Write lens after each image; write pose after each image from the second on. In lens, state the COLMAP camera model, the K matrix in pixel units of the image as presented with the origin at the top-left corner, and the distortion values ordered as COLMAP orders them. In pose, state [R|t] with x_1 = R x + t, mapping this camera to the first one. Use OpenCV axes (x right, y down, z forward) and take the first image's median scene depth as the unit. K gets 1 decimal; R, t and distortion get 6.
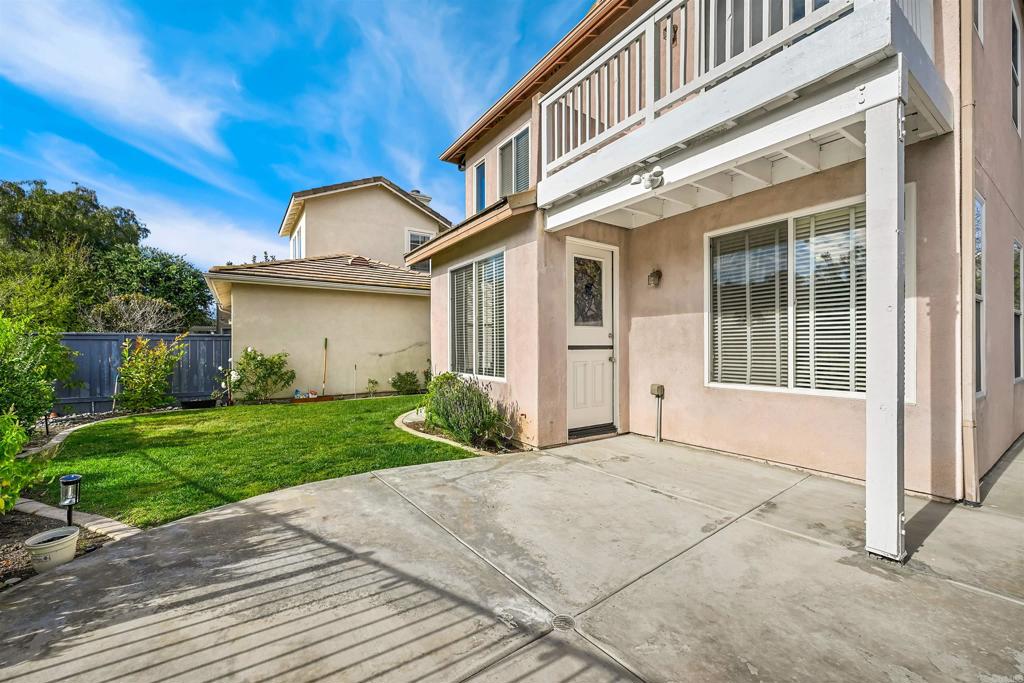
lens RADIAL K [[401.0, 0, 515.4], [0, 401.0, 345.0], [0, 0, 1]] dist [0.001385, -0.003060]
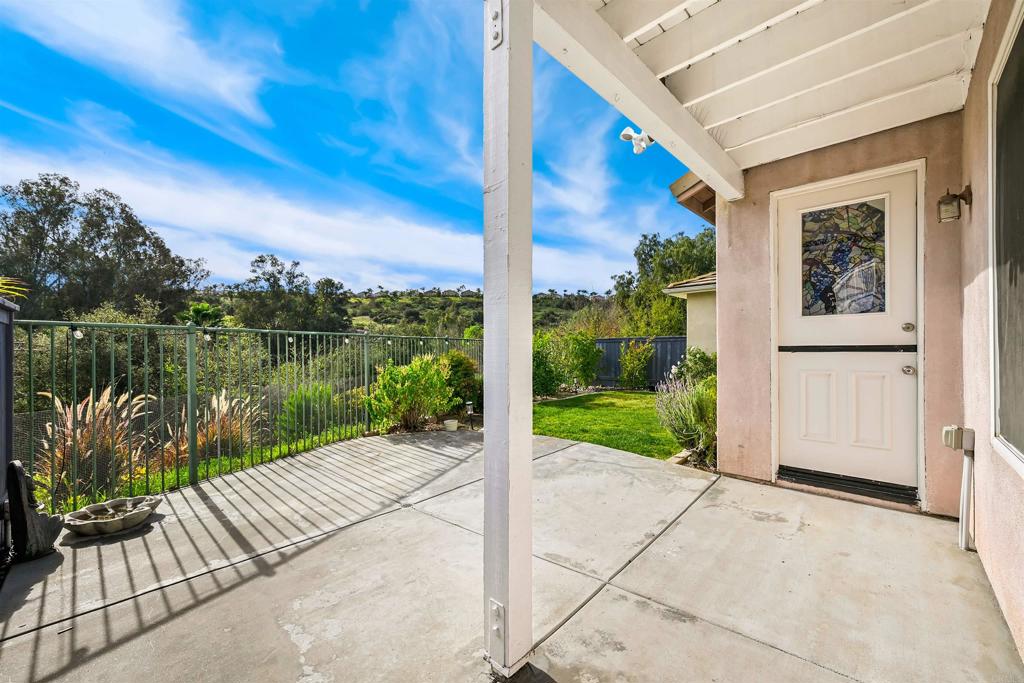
lens RADIAL K [[411.8, 0, 518.2], [0, 411.8, 339.2], [0, 0, 1]] dist [-0.001715, -0.000328]
pose [[0.222487, -0.017503, -0.974779, 0.957590], [0.012182, 0.999811, -0.015172, -0.006364], [0.974860, -0.008499, 0.222658, 0.510641]]
